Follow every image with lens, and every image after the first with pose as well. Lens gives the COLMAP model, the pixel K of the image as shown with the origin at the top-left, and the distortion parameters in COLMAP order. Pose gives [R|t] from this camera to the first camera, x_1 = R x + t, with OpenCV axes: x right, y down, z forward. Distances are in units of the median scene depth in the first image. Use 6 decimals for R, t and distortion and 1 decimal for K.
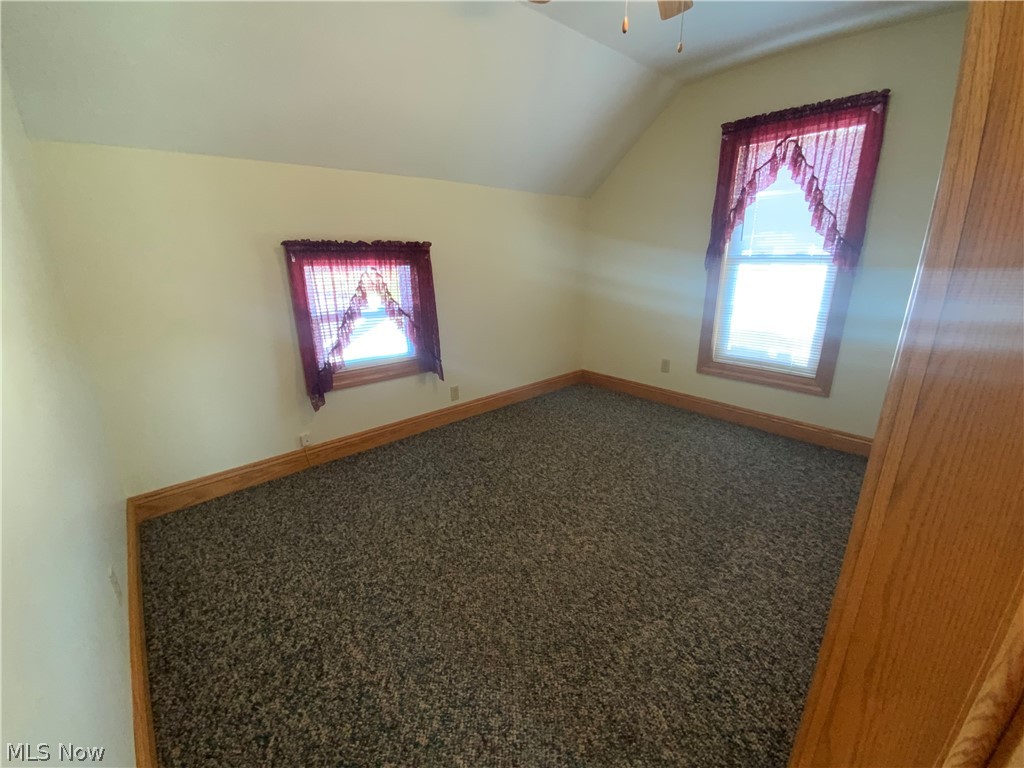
lens RADIAL K [[414.3, 0, 512.0], [0, 414.3, 384.5], [0, 0, 1]] dist [-0.001407, -0.007722]
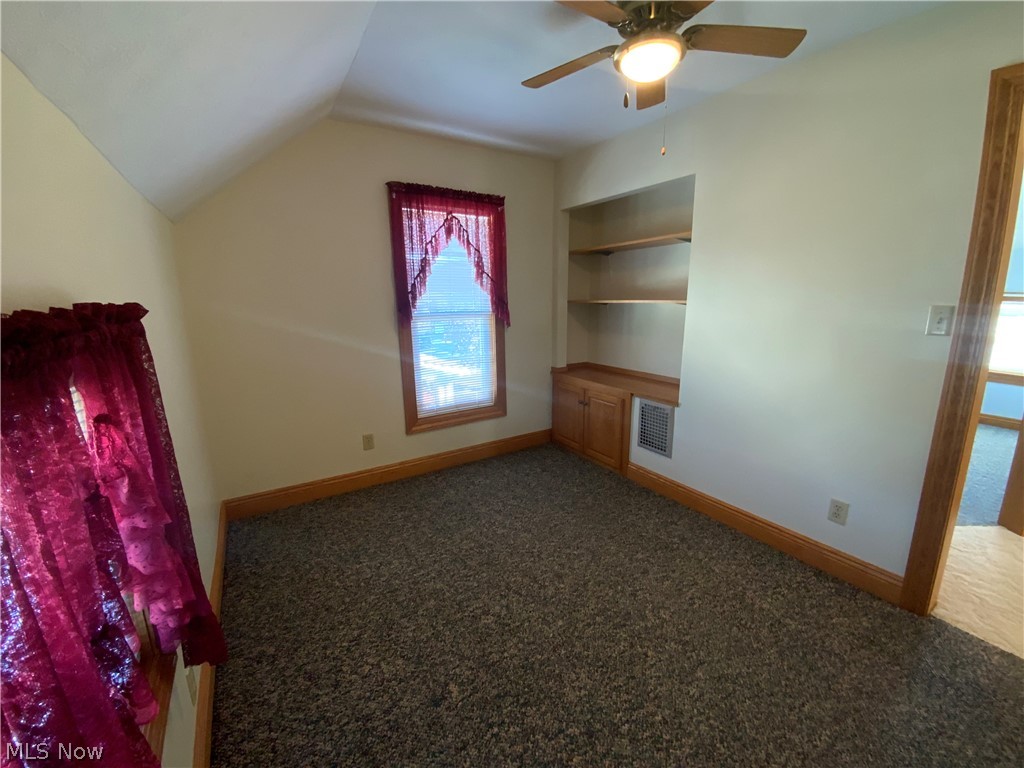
lens RADIAL K [[414.3, 0, 513.2], [0, 414.3, 381.8], [0, 0, 1]] dist [-0.001407, -0.007722]
pose [[0.167056, -0.197510, 0.965962, -0.455418], [0.299473, 0.943607, 0.141147, -0.236897], [-0.939366, 0.265700, 0.216784, 0.634611]]
